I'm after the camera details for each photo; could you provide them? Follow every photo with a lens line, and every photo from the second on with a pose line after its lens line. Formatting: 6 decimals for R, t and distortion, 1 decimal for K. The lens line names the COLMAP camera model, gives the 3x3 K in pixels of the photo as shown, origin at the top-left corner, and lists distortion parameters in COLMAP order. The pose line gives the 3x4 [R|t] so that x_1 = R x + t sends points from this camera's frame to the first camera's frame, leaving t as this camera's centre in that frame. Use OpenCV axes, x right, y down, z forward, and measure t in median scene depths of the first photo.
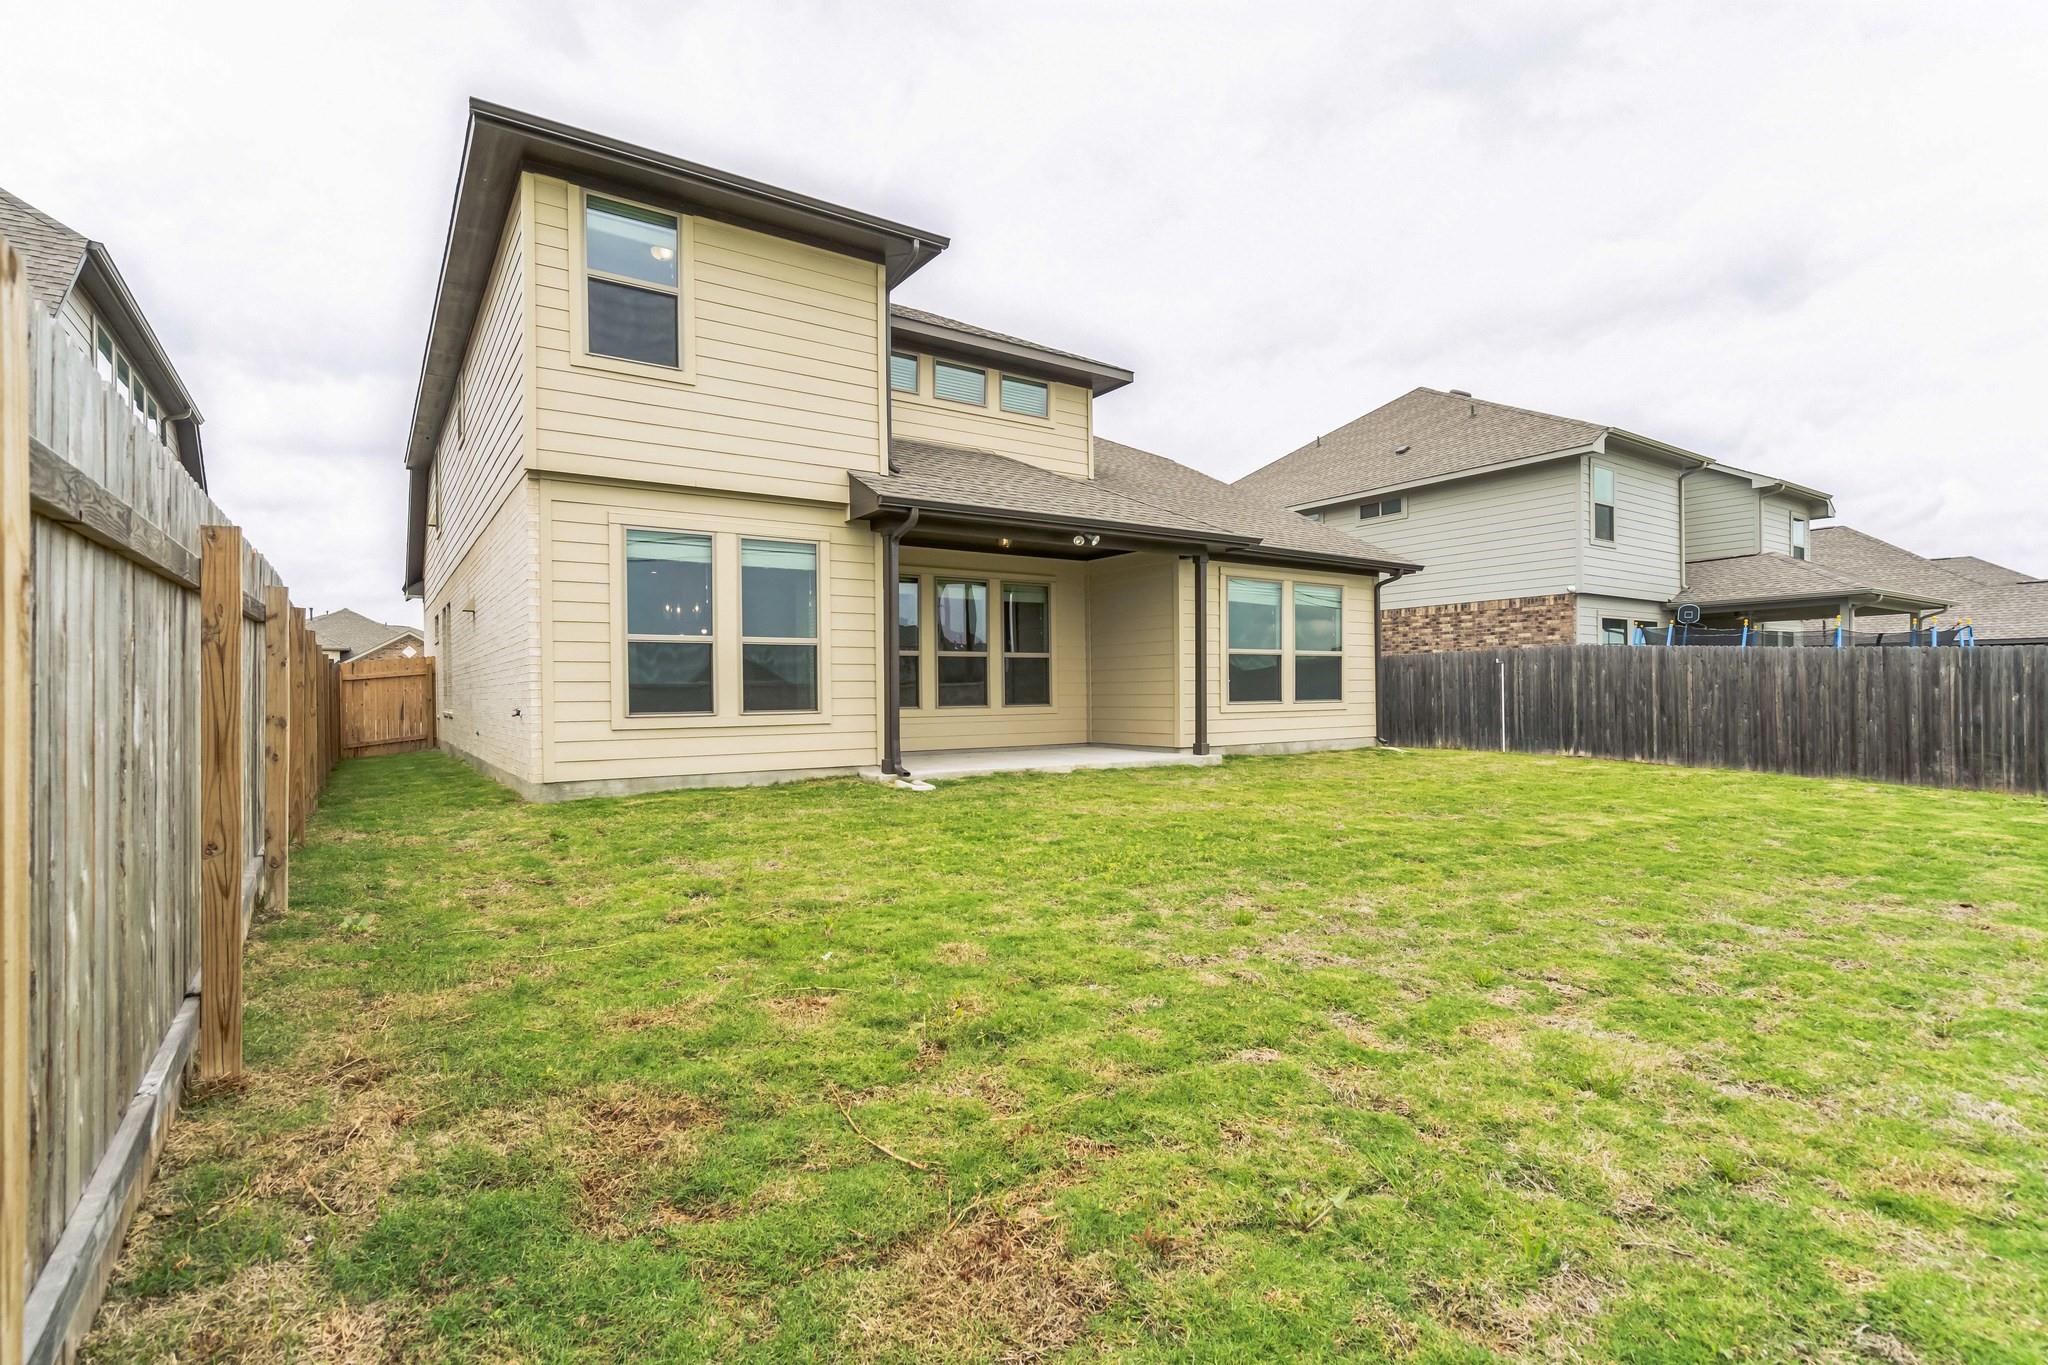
lens RADIAL K [[993.4, 0, 1027.1], [0, 993.4, 699.4], [0, 0, 1]] dist [-0.000894, -0.000072]
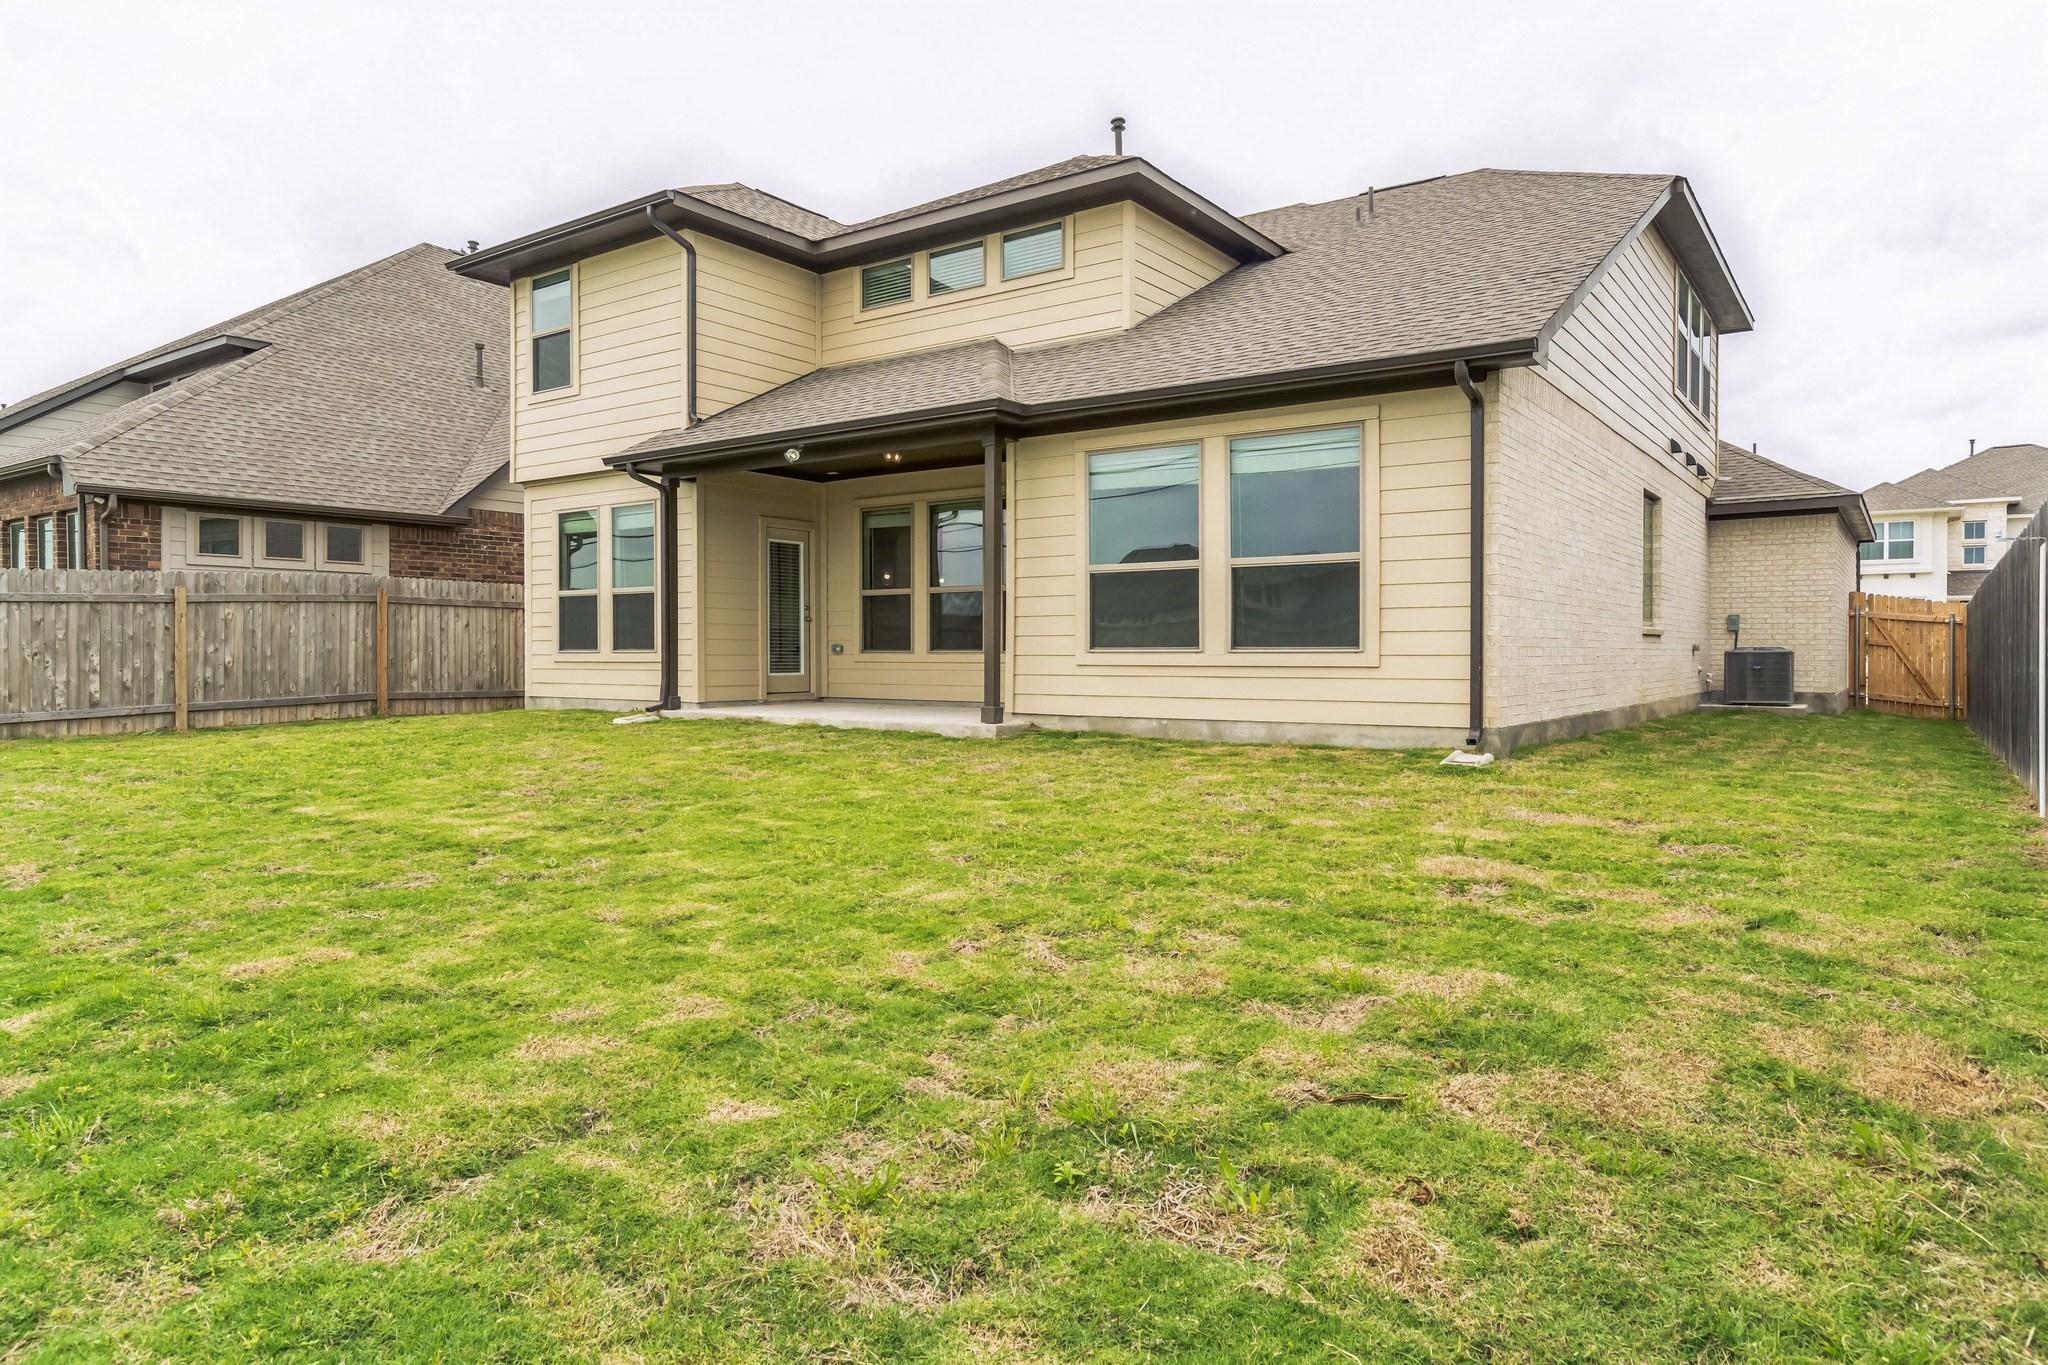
lens RADIAL K [[1226.5, 0, 1026.1], [0, 1226.5, 633.0], [0, 0, 1]] dist [0.001639, 0.000182]
pose [[0.346144, 0.004820, -0.938169, 0.925844], [0.004299, 0.999968, 0.006724, -0.012443], [0.938172, -0.006360, 0.346112, 0.680364]]
